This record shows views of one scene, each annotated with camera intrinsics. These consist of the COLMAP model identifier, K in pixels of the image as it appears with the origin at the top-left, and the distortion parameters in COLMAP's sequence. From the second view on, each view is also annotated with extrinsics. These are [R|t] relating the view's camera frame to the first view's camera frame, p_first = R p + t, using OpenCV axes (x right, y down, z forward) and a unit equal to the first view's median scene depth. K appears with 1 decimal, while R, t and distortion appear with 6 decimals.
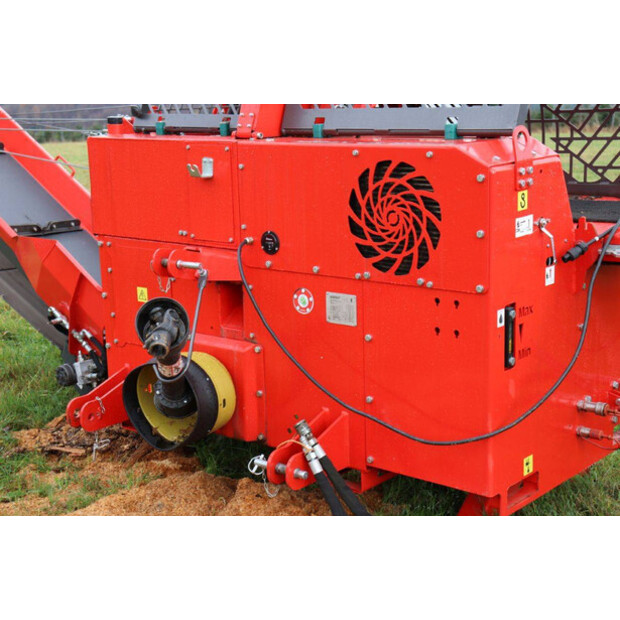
lens RADIAL K [[1080.0, 0, 310.0], [0, 1080.0, 310.0], [0, 0, 1]] dist [0.150974, 0.263906]
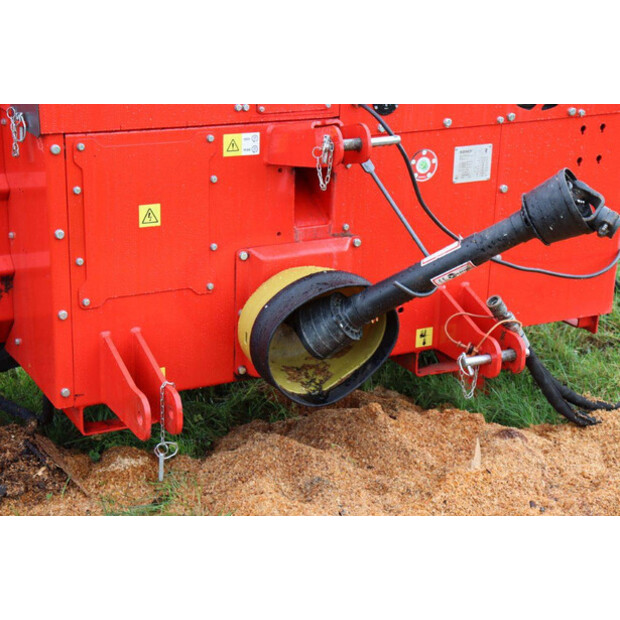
lens RADIAL K [[1276.4, 0, 310.0], [0, 1276.4, 310.0], [0, 0, 1]] dist [0.299017, 0.183587]
pose [[0.382528, -0.261414, 0.886191, -1.003891], [0.157873, 0.963527, 0.216081, -0.136697], [-0.910356, 0.057249, 0.409846, 0.738285]]
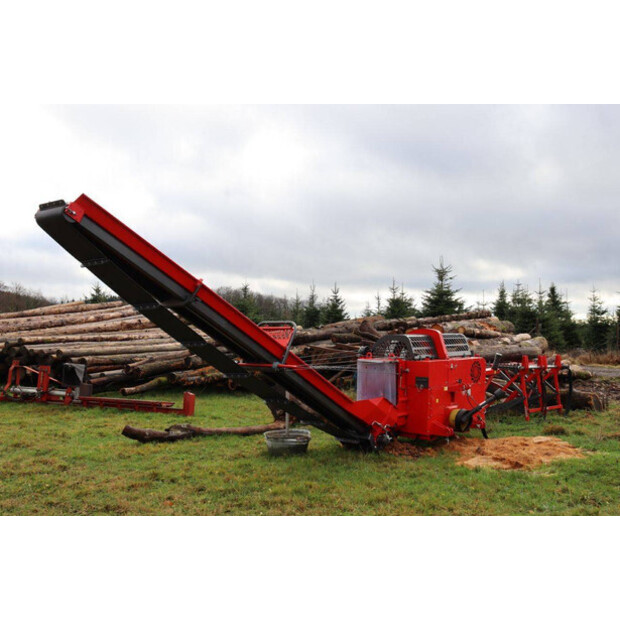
lens RADIAL K [[751.6, 0, 310.0], [0, 751.6, 310.0], [0, 0, 1]] dist [0.009490, 0.006252]
pose [[0.007039, 0.028081, 0.999581, -3.506630], [0.195957, 0.980186, -0.028916, -0.422287], [-0.980587, 0.196079, 0.001396, 1.696411]]
